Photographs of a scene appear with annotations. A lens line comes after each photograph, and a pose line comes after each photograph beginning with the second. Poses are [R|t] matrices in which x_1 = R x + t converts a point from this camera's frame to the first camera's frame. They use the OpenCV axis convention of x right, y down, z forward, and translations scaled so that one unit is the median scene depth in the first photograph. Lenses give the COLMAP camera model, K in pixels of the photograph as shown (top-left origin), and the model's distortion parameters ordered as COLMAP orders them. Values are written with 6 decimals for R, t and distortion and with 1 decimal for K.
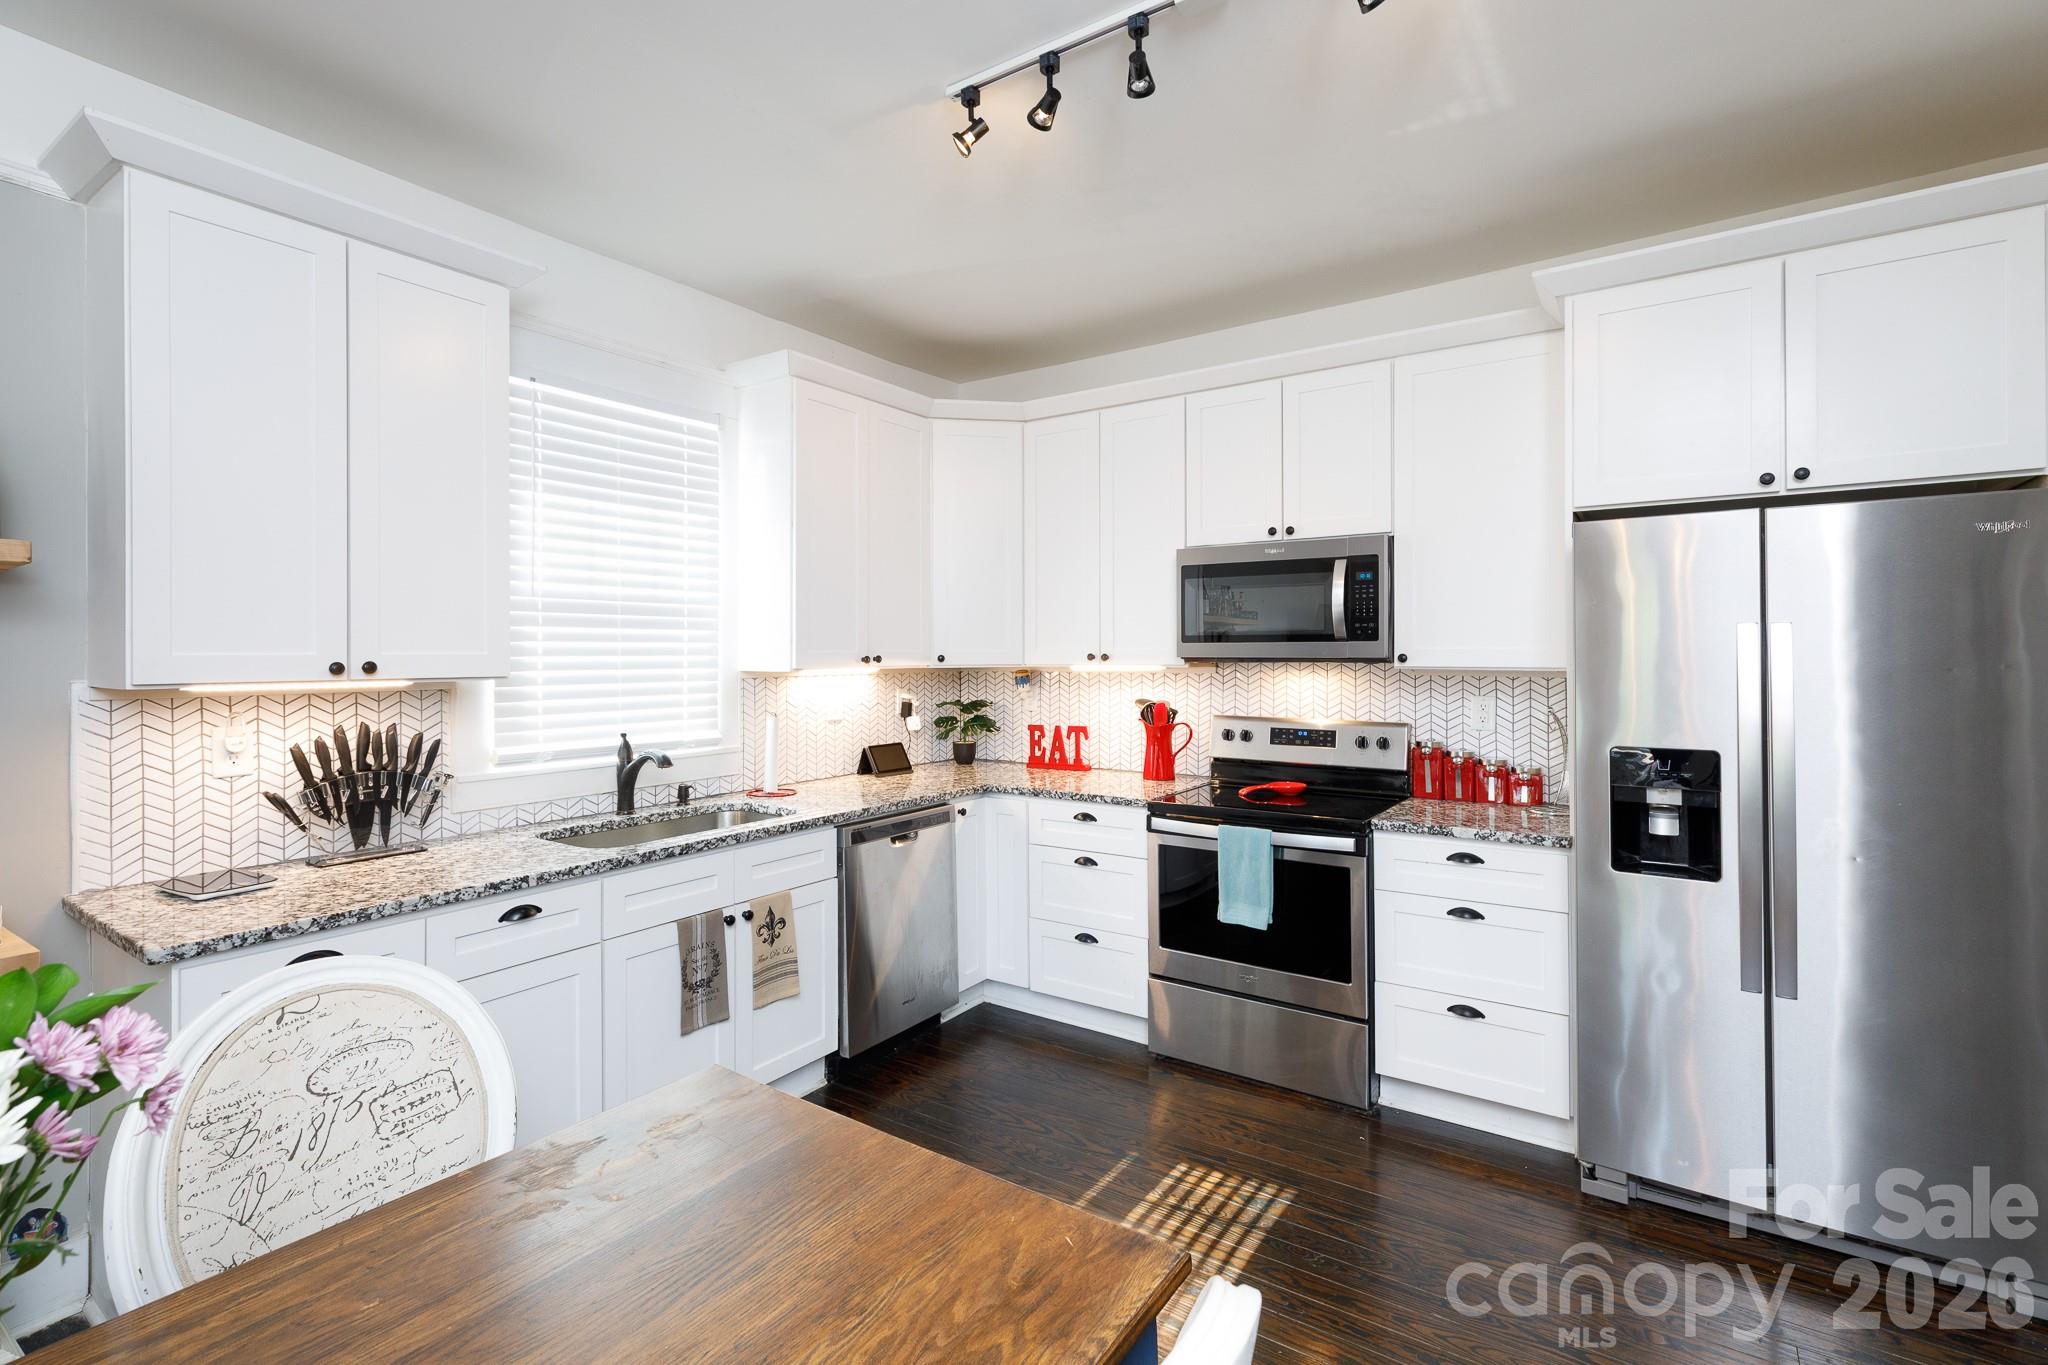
lens RADIAL K [[921.8, 0, 1010.9], [0, 921.8, 650.7], [0, 0, 1]] dist [0.002465, 0.000723]
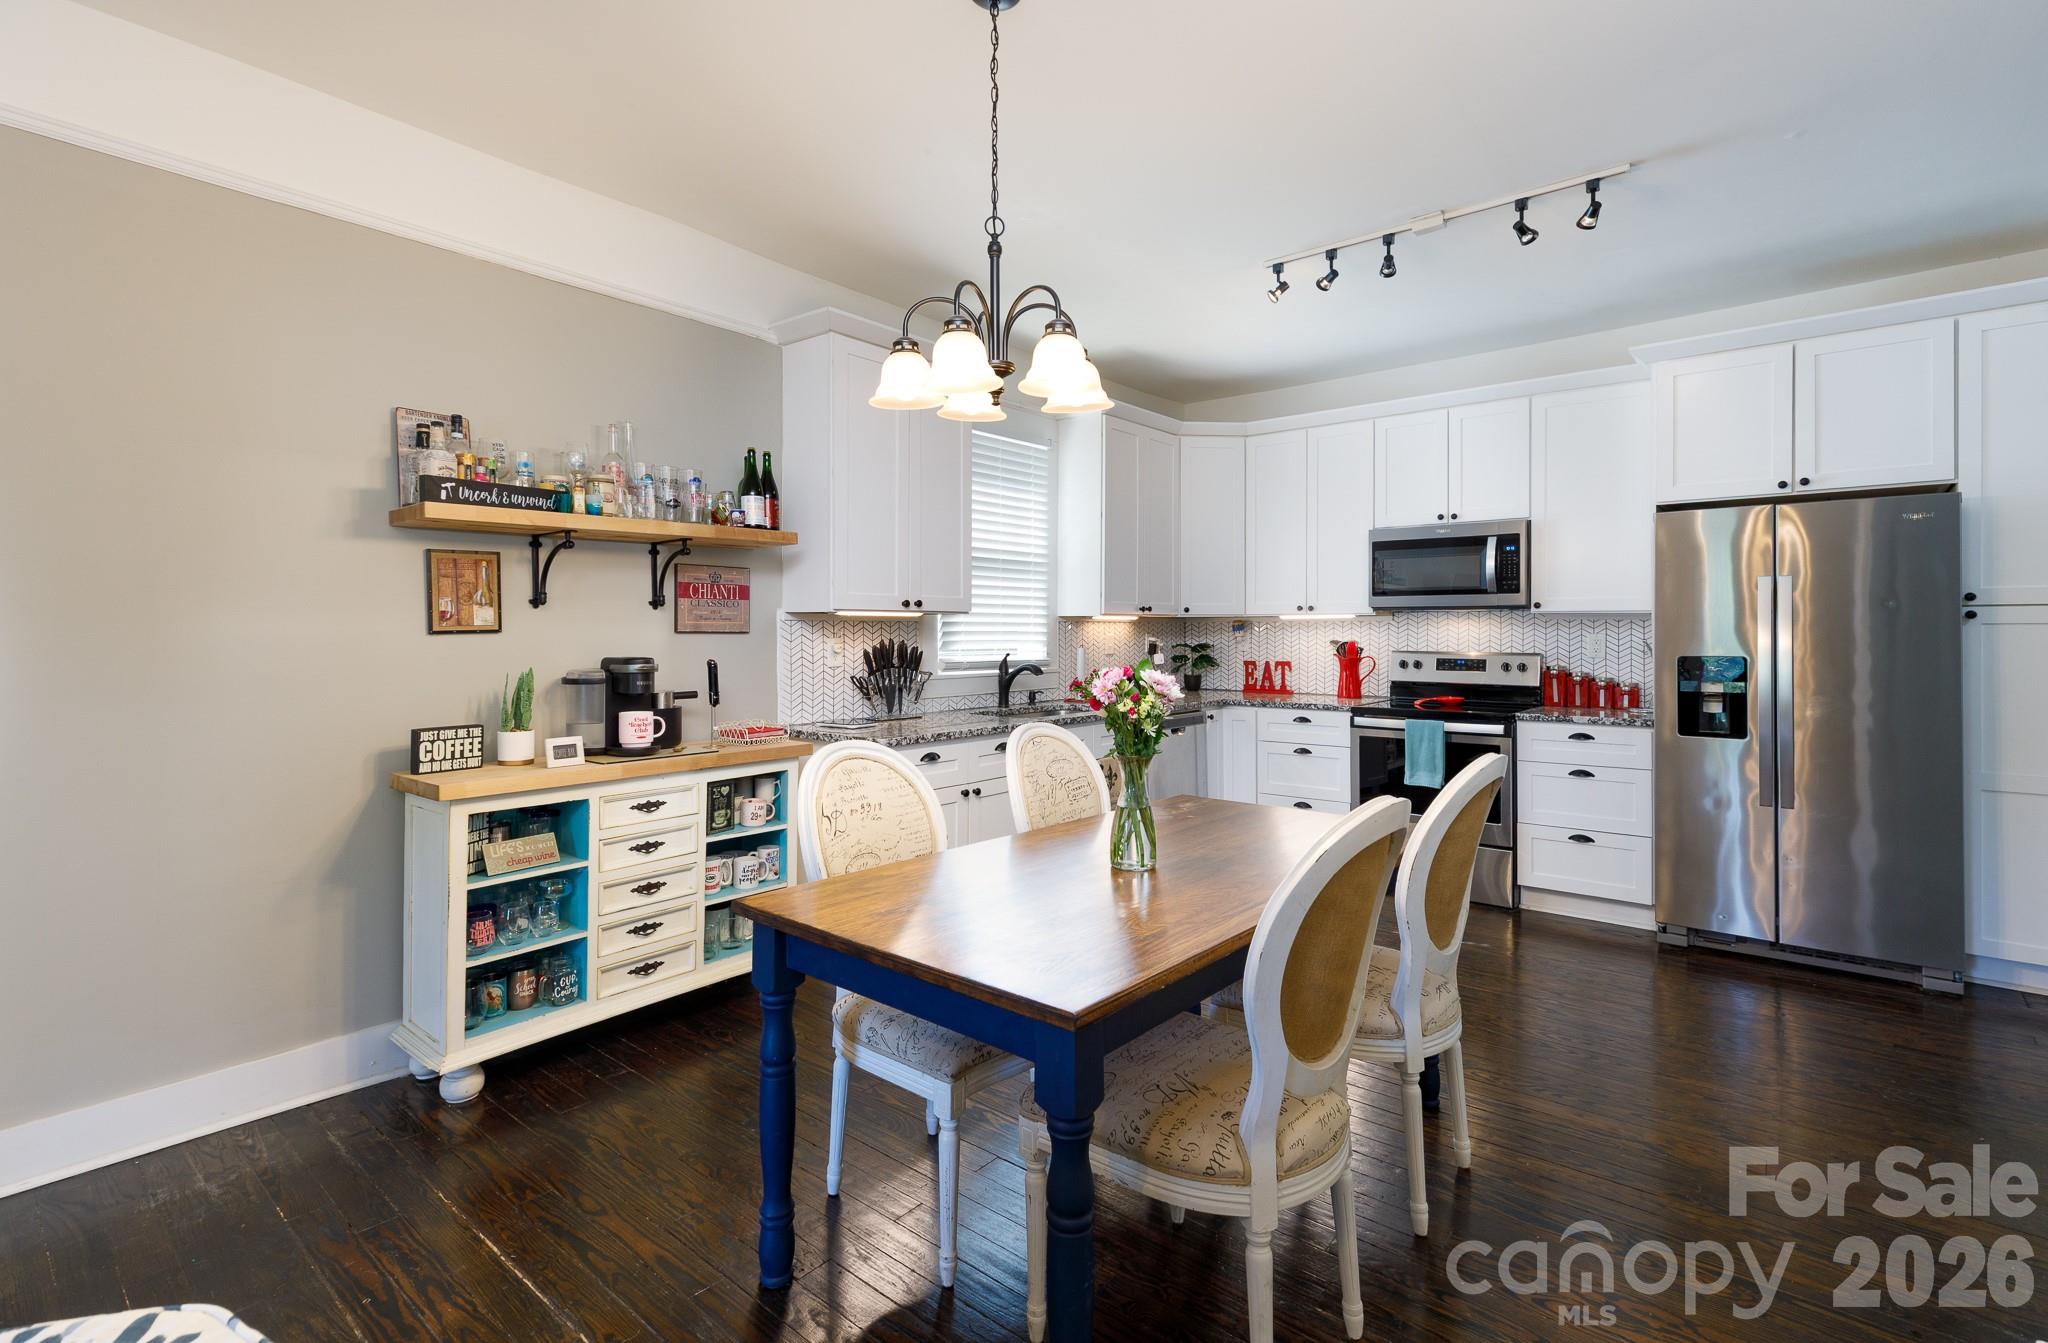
lens RADIAL K [[921.8, 0, 1033.9], [0, 921.8, 631.0], [0, 0, 1]] dist [0.002465, 0.000723]
pose [[0.996320, 0.002712, -0.085670, -0.217924], [-0.002411, 0.999991, 0.003625, 0.041430], [0.085679, -0.003405, 0.996317, -0.466339]]
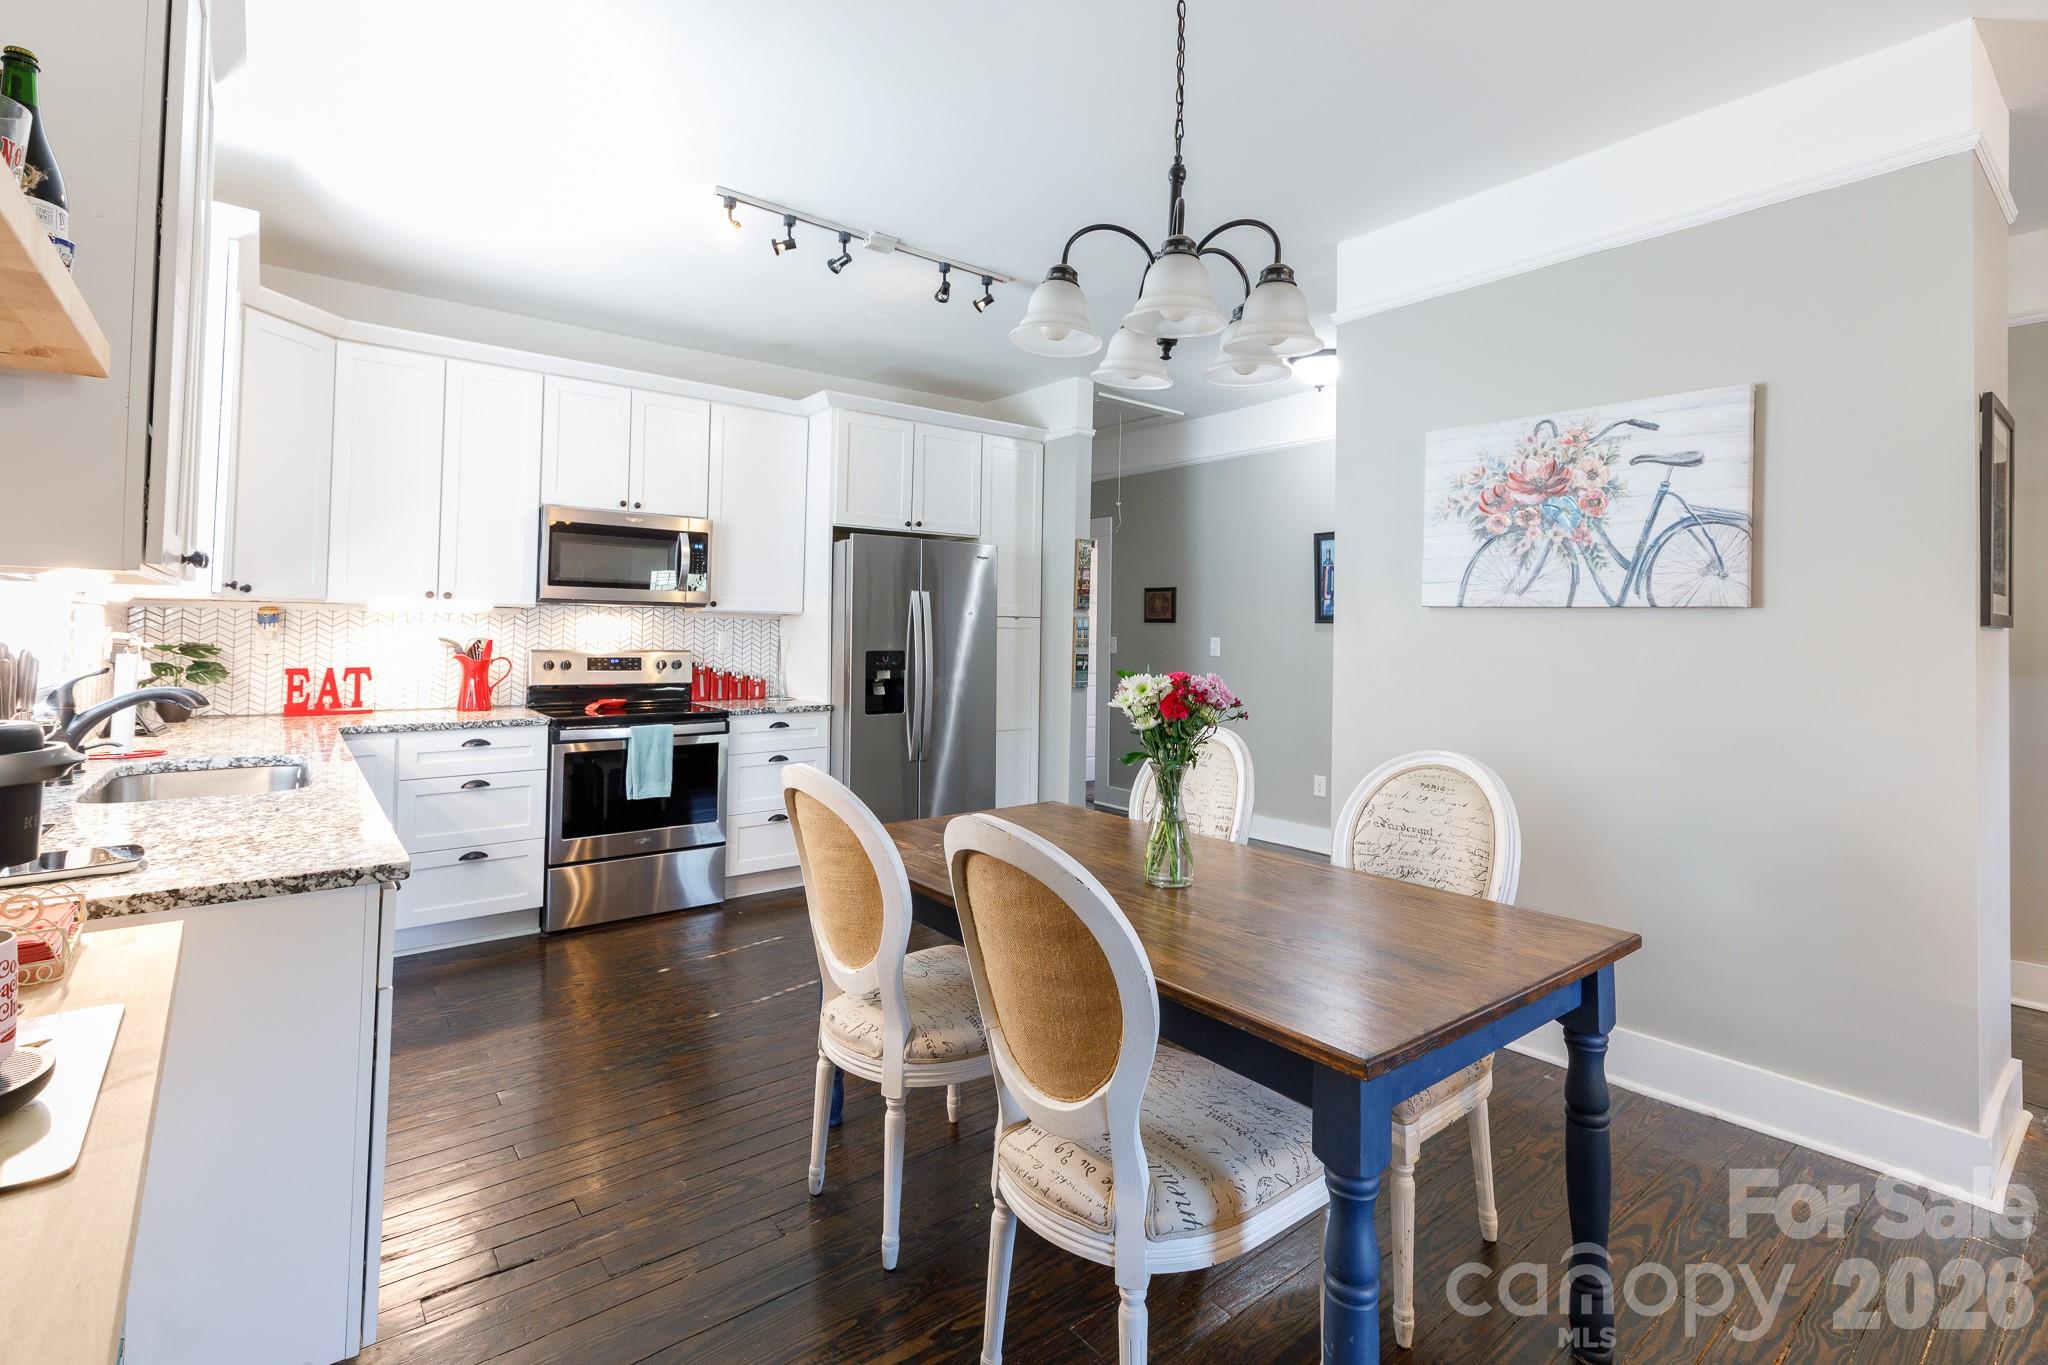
lens RADIAL K [[921.8, 0, 1025.6], [0, 921.8, 600.8], [0, 0, 1]] dist [0.002465, 0.000723]
pose [[0.282292, 0.040756, 0.958462, -0.805923], [-0.017585, 0.999149, -0.037307, 0.045791], [-0.959167, -0.006323, 0.282768, 0.086901]]
